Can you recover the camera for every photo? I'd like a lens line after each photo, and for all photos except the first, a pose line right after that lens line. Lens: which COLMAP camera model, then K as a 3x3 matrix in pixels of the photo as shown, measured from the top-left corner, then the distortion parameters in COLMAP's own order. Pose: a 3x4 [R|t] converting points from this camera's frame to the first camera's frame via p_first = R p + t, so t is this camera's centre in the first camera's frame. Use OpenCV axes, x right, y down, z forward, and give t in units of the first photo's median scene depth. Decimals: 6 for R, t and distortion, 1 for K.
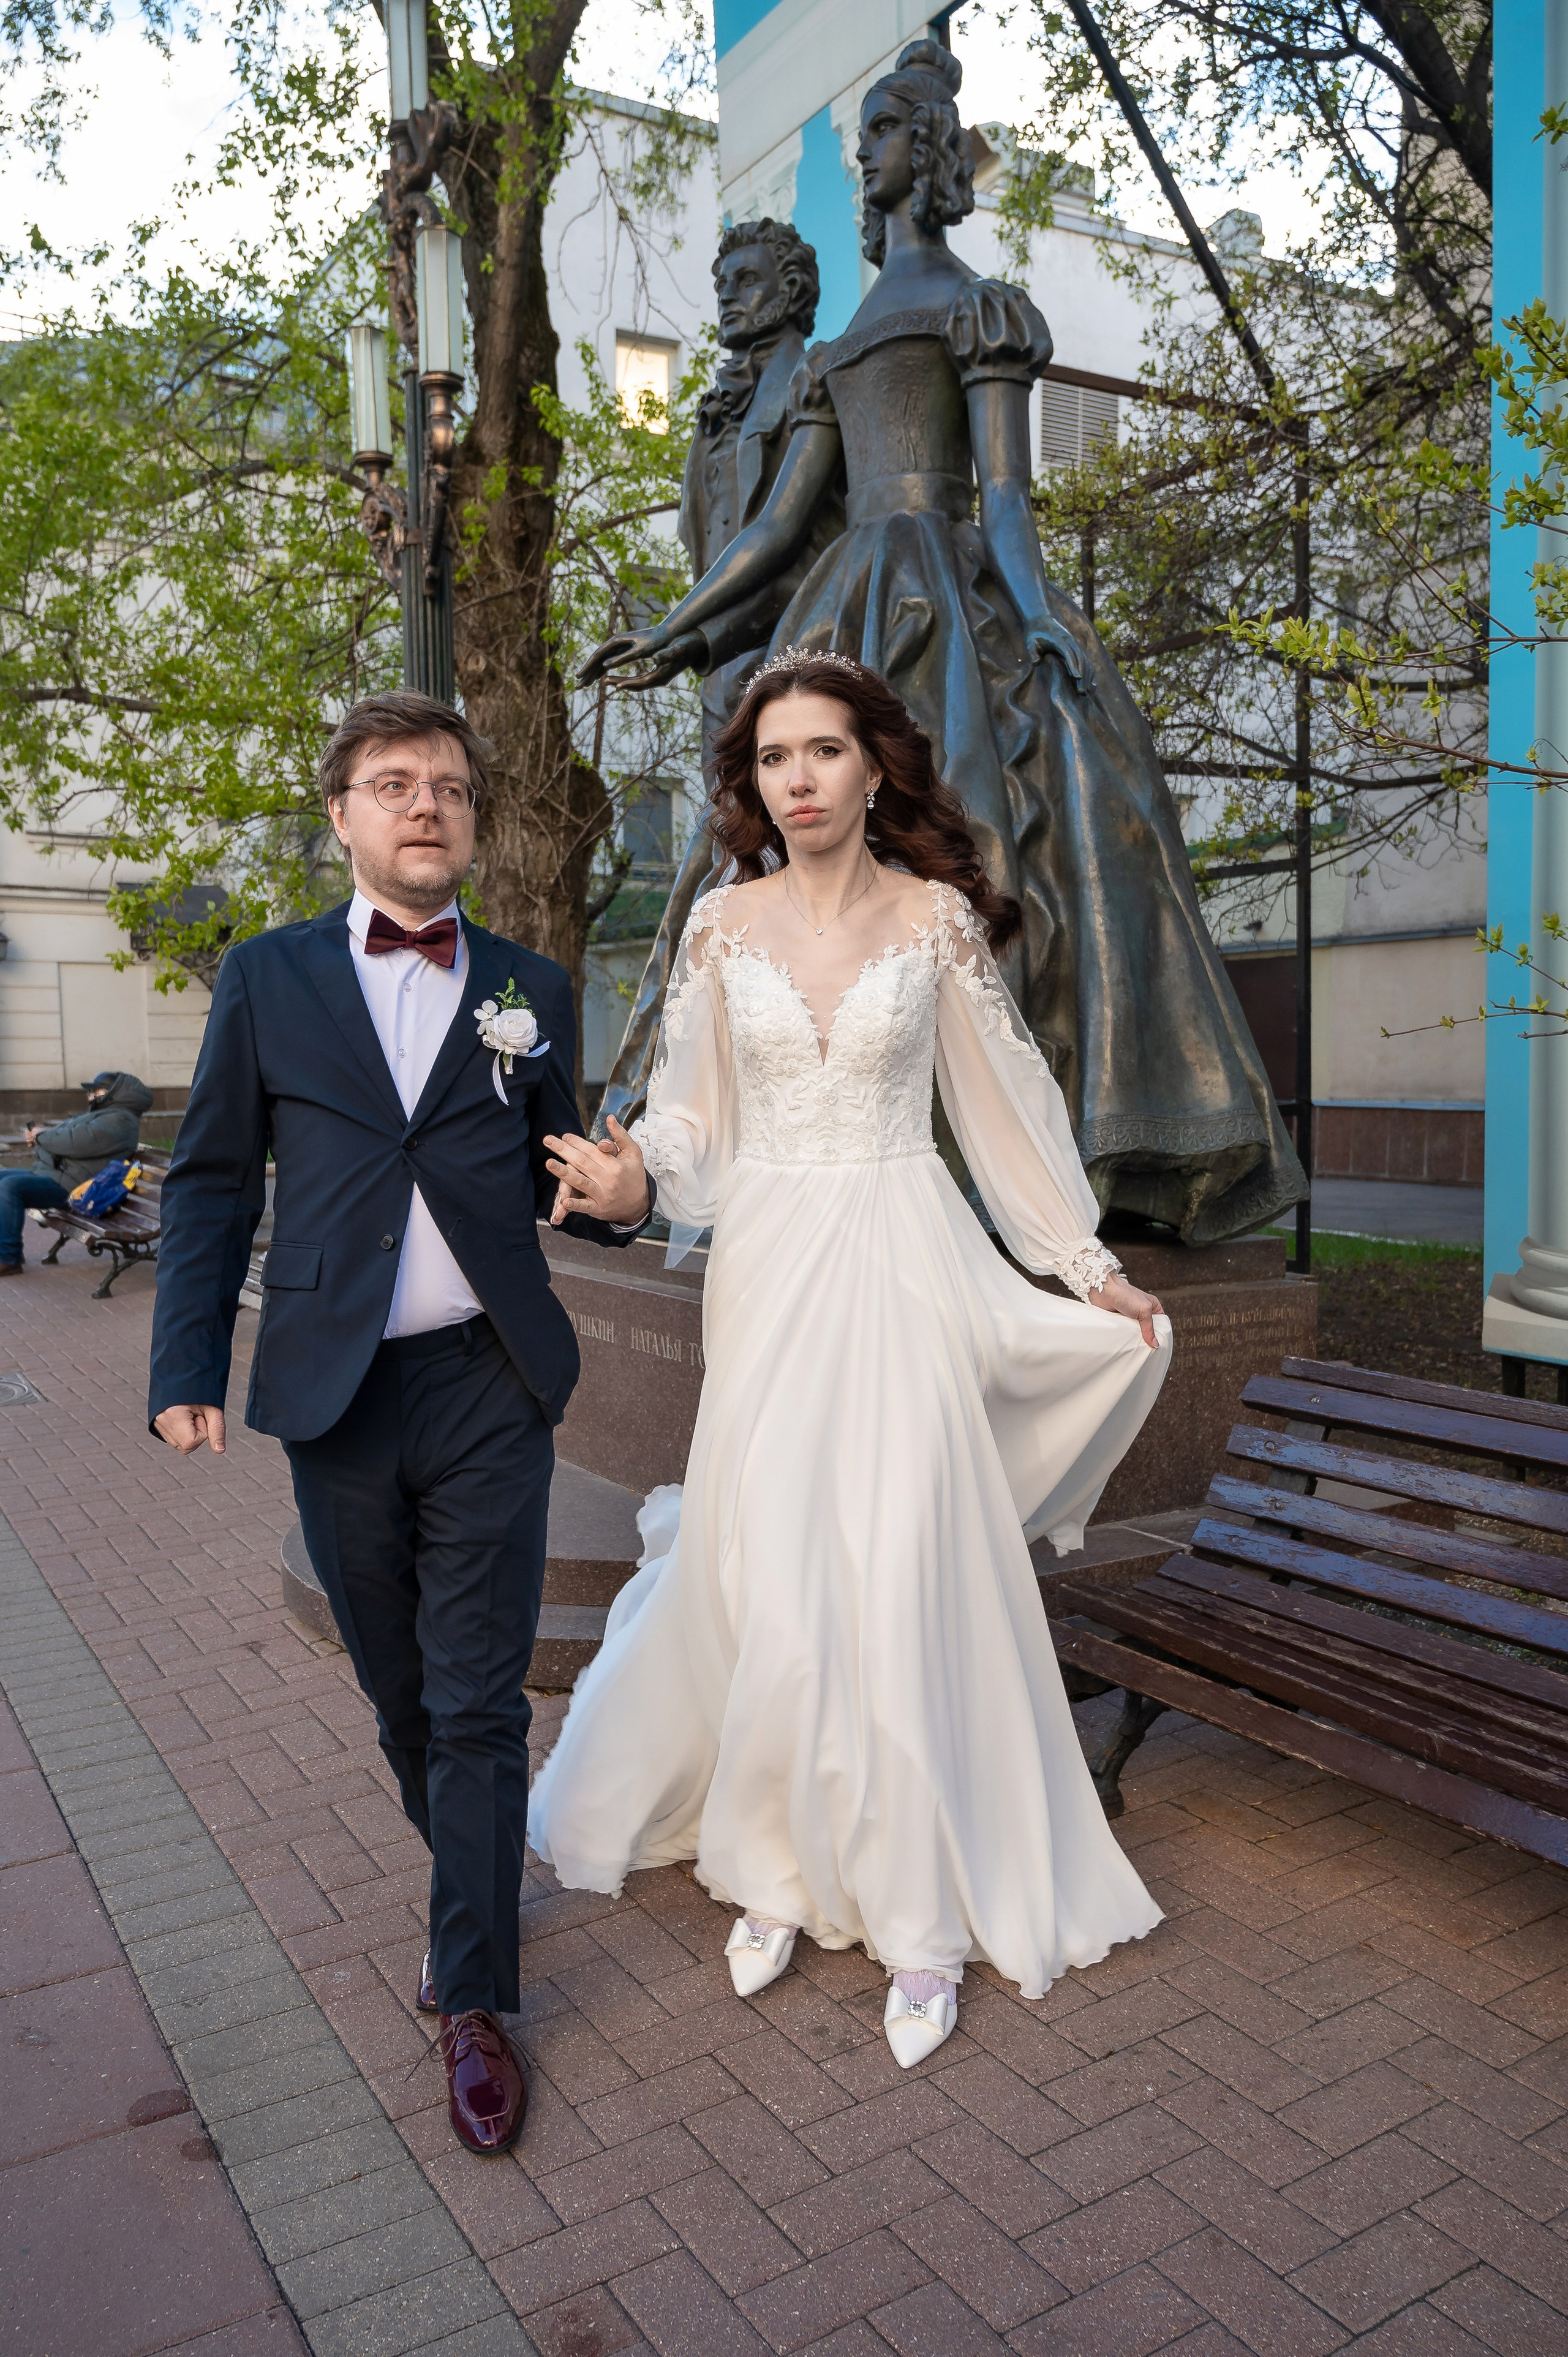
lens RADIAL K [[1807.3, 0, 741.6], [0, 1807.3, 1288.8], [0, 0, 1]] dist [-0.001348, 0.001852]
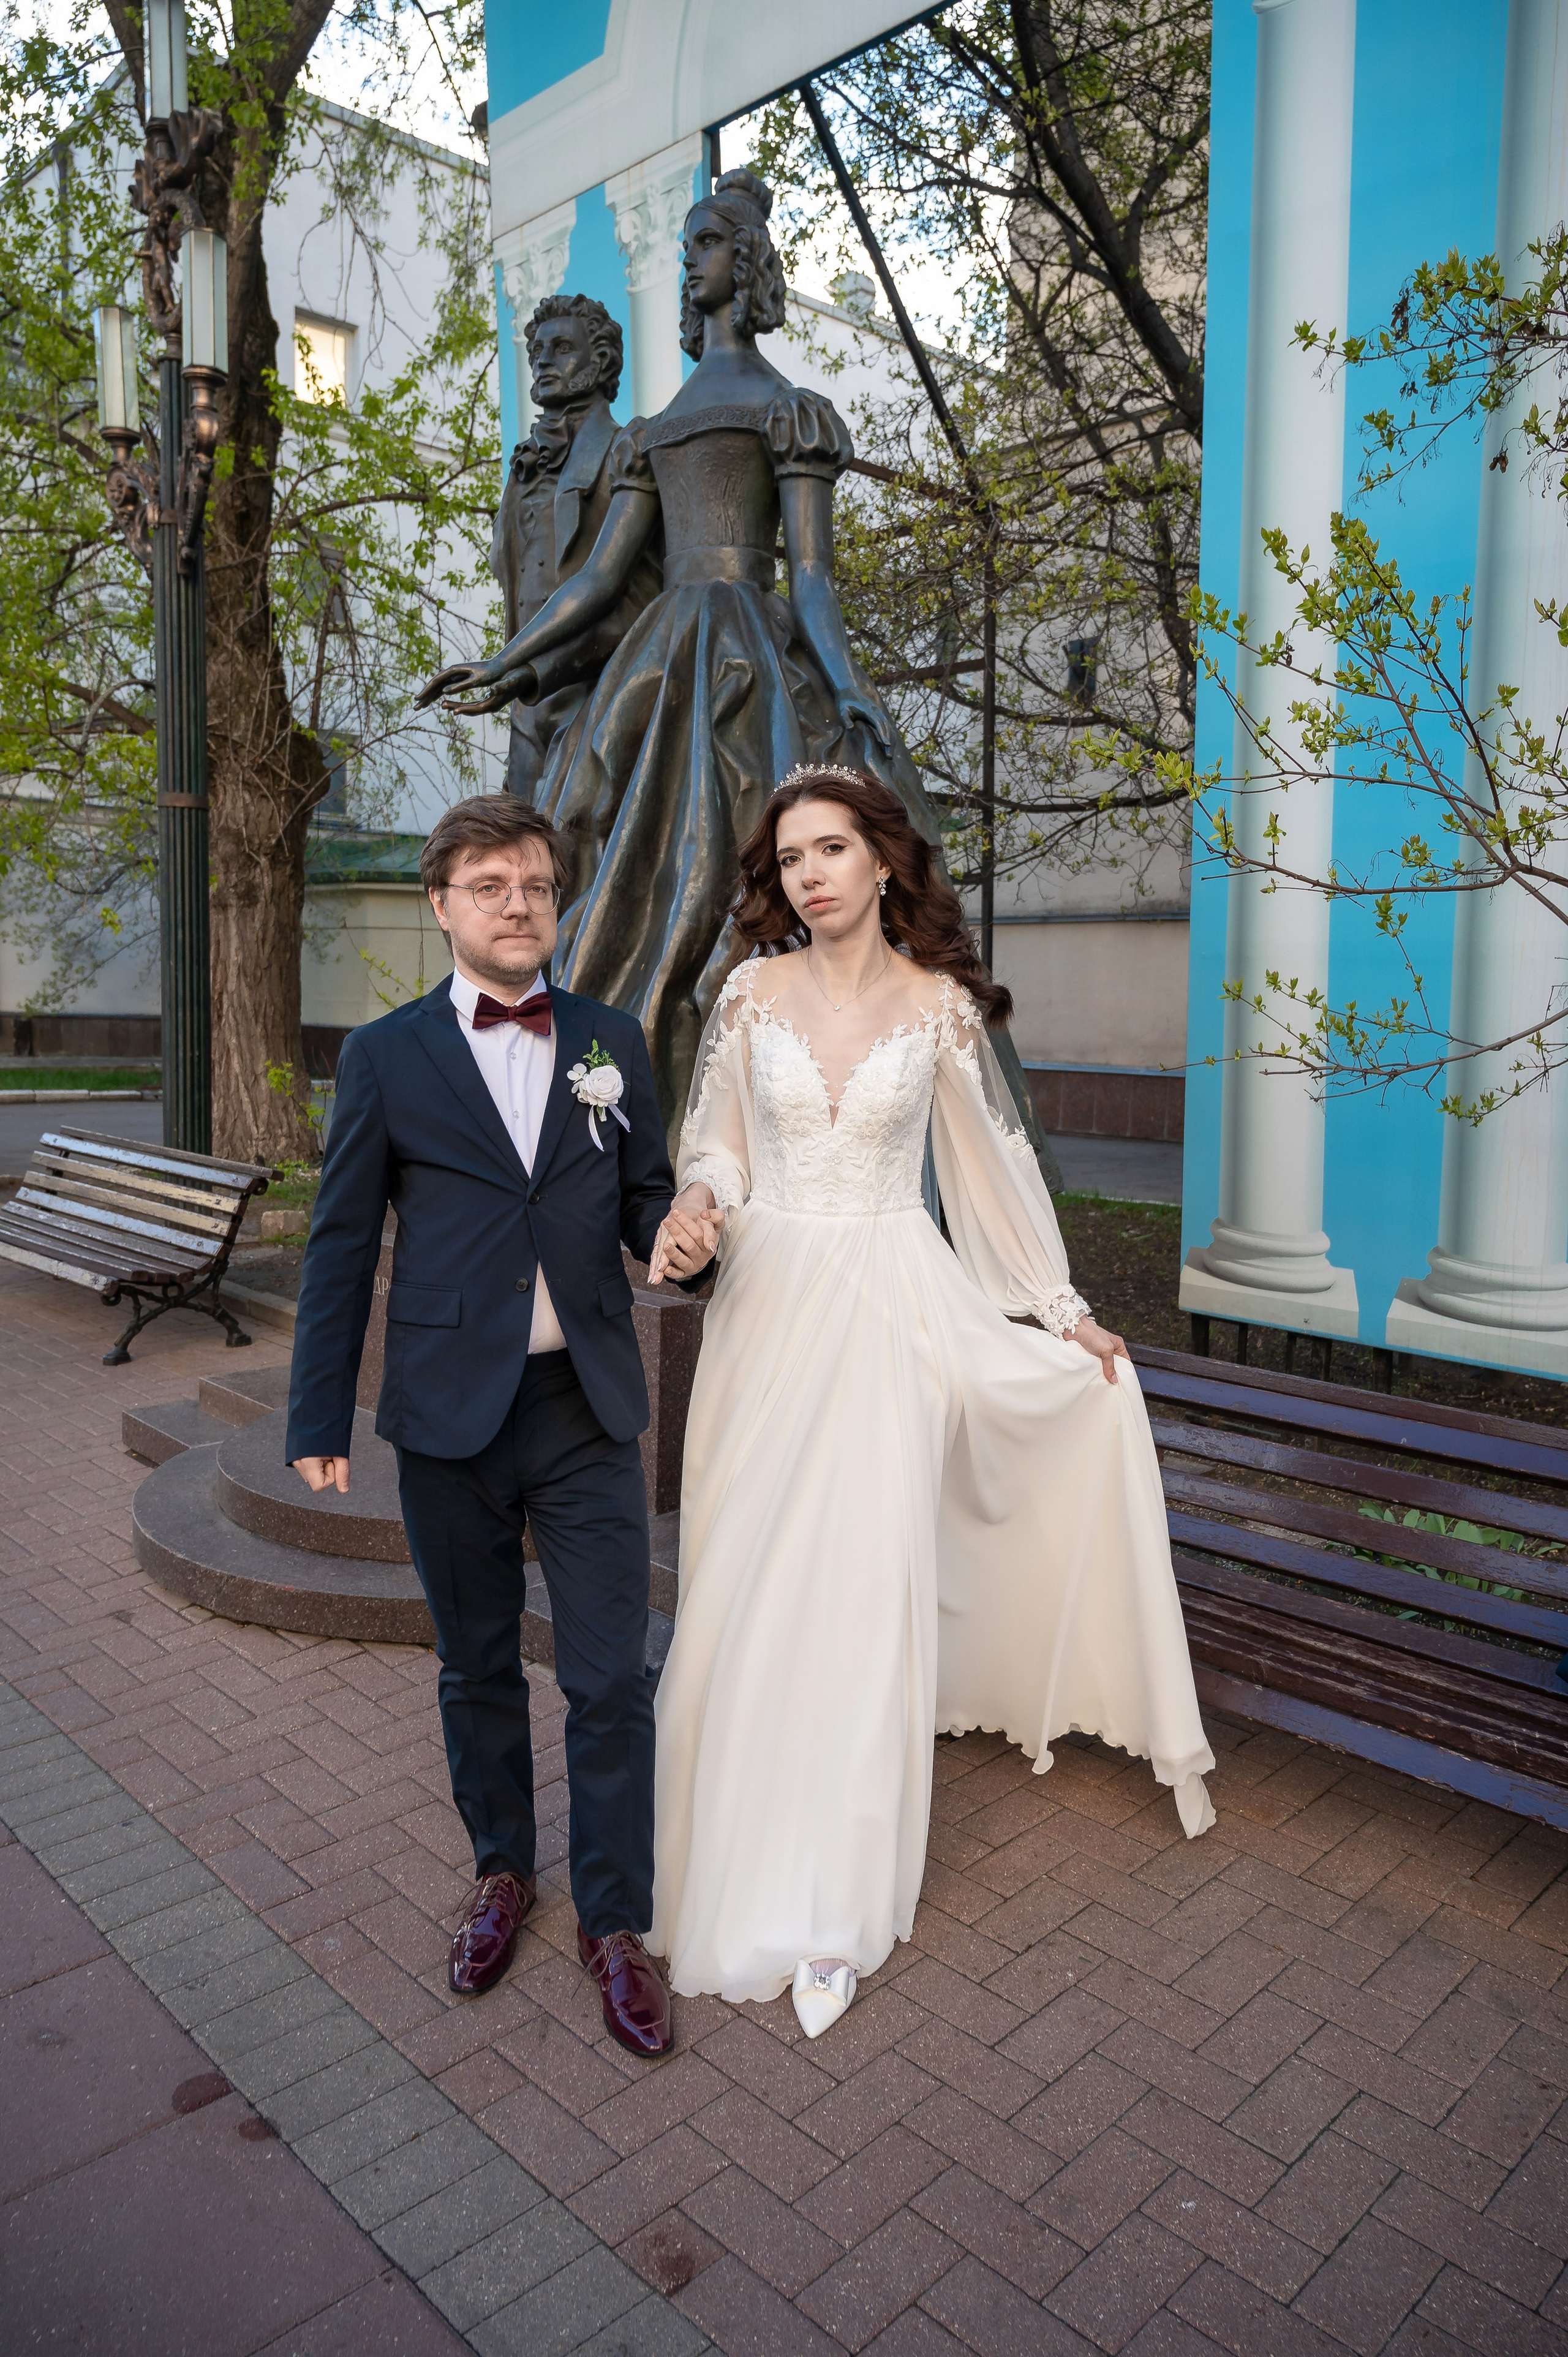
lens RADIAL K [[1648.7, 0, 778.9], [0, 1648.7, 1198.8], [0, 0, 1]] dist [-0.001404, 0.001355]
pose [[0.971578, 0.003094, 0.236697, -0.121367], [-0.002314, 0.999991, -0.003572, -0.038280], [-0.236706, 0.002923, 0.971577, -0.013390]]
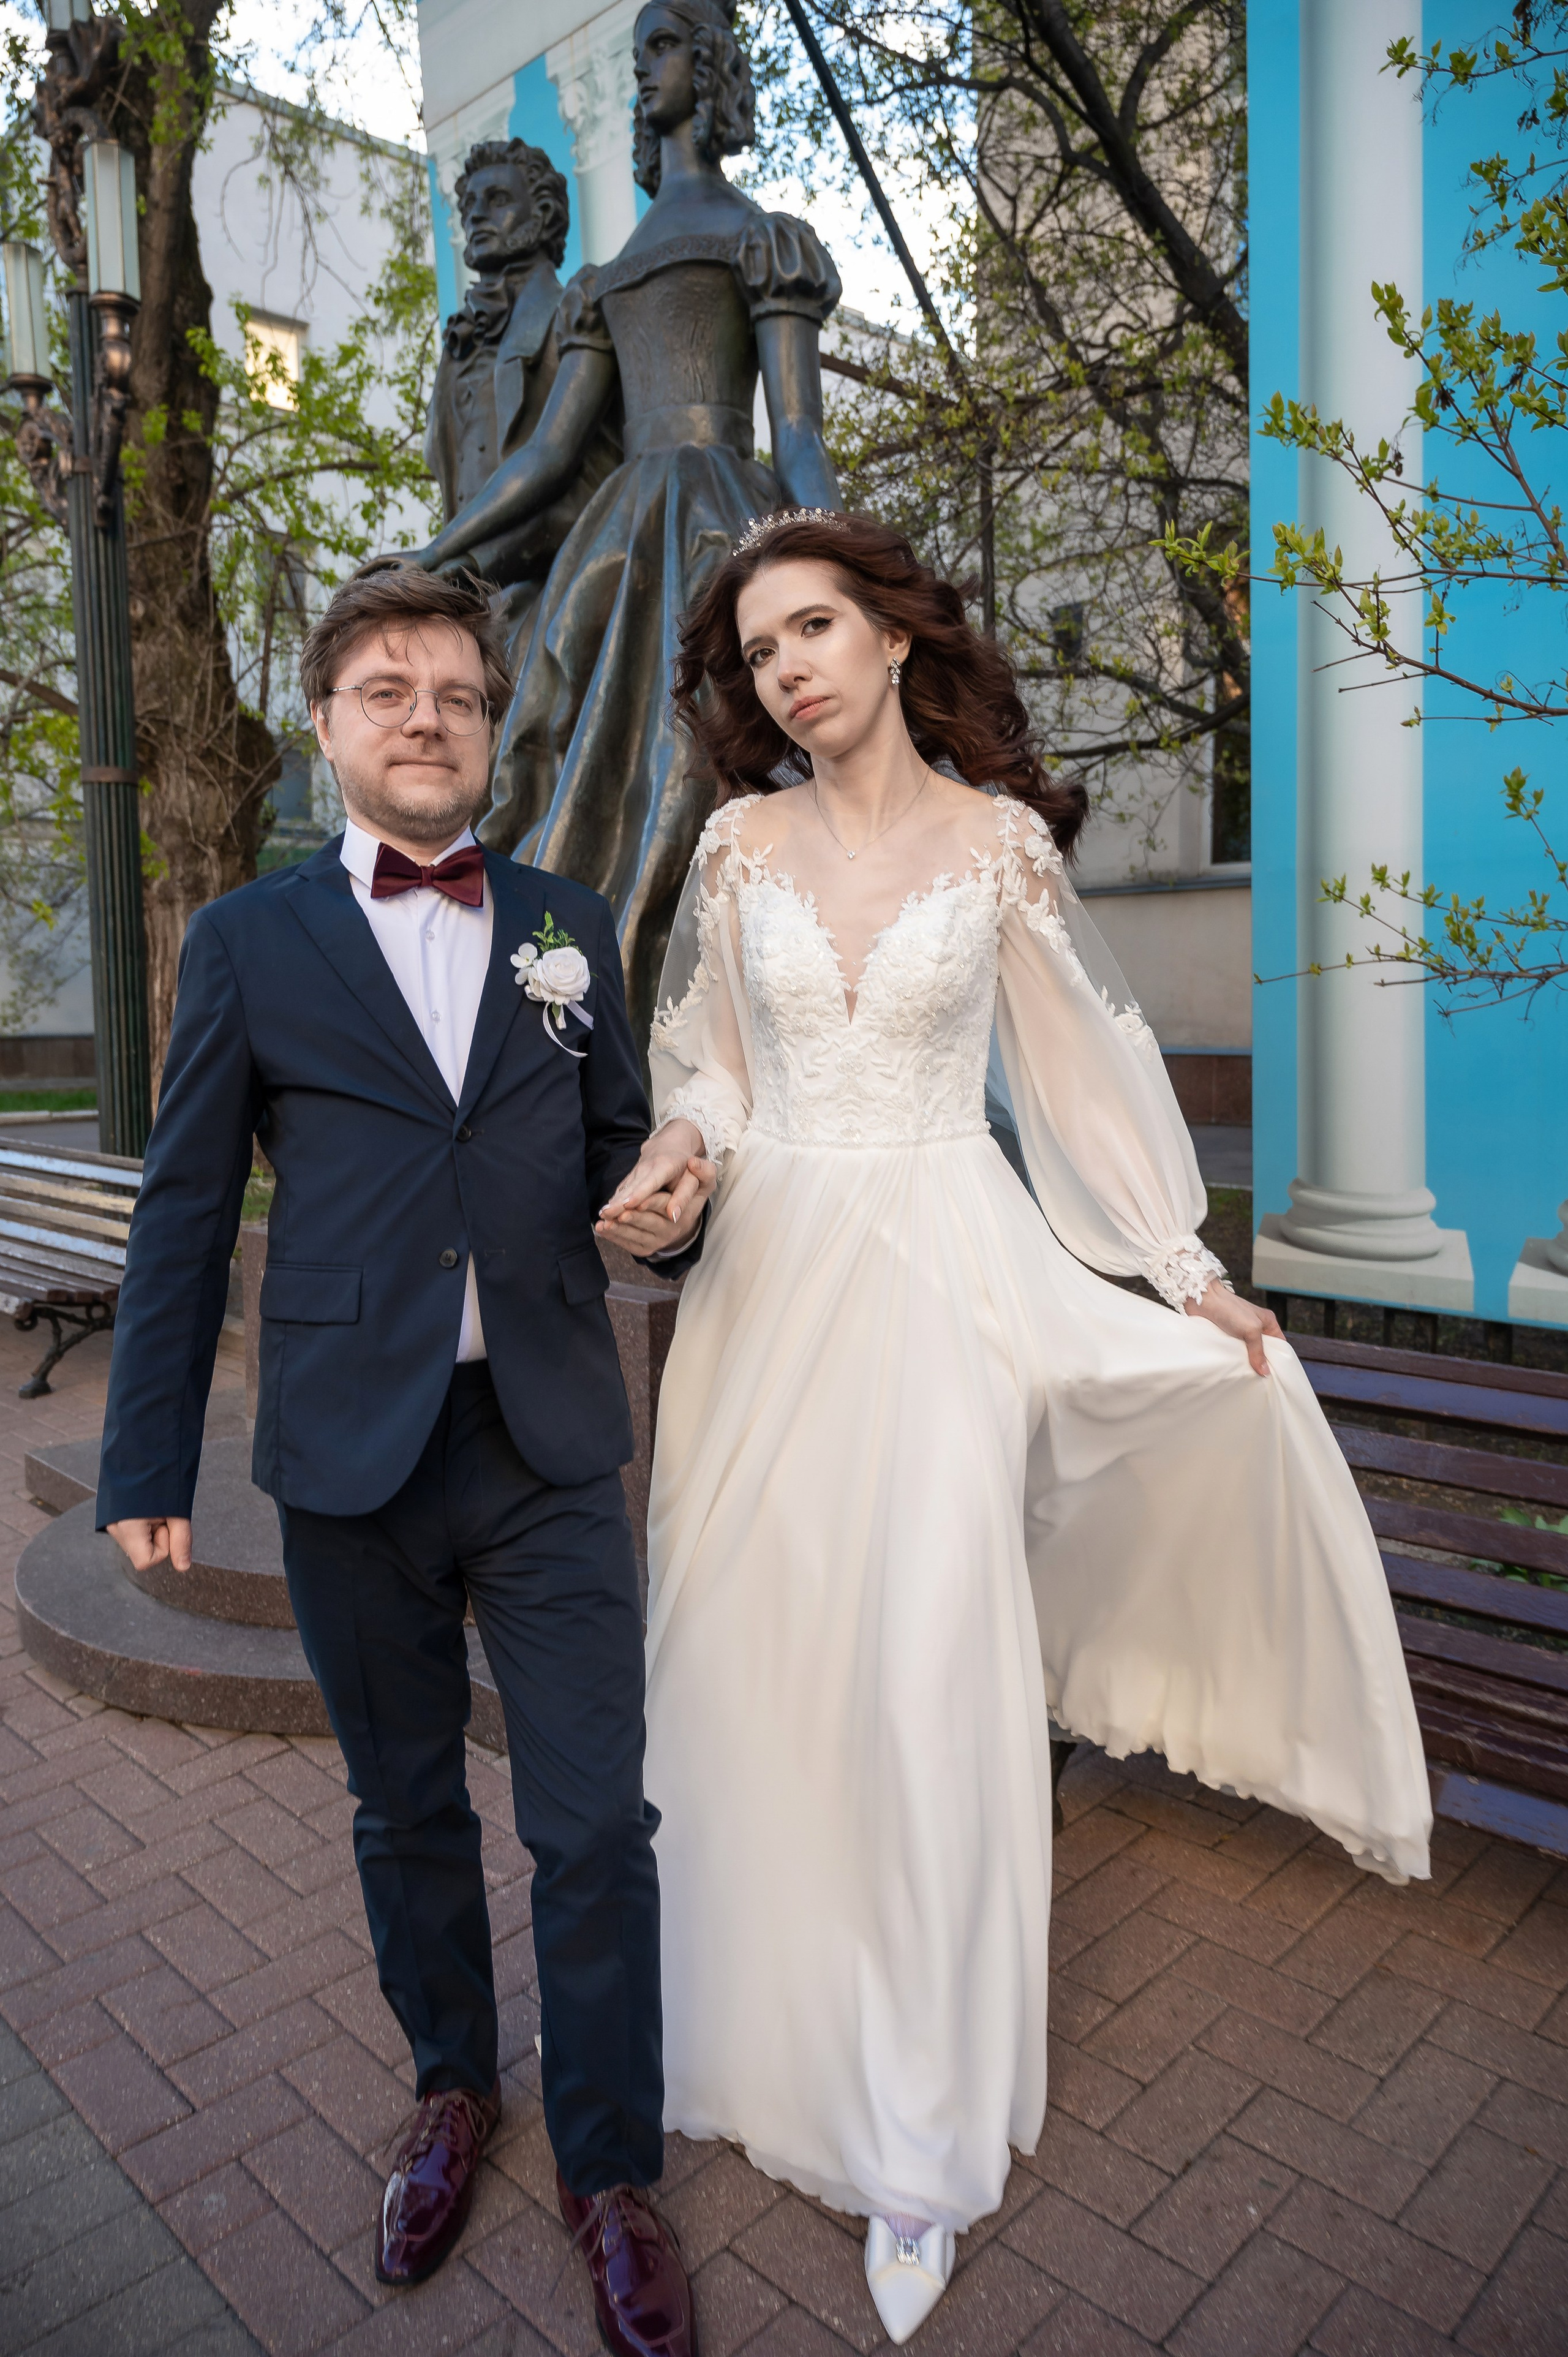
lens RADIAL K [[1646.4, 0, 786.5], [0, 1646.4, 1175.4], [0, 0, 1]] dist [-0.000191, -0.001975]
pose [[0.968503, -0.027406, 0.247488, -0.090608], [0.033769, 0.999198, -0.021501, -0.020793], [-0.246701, 0.029181, 0.968652, 0.153093]]
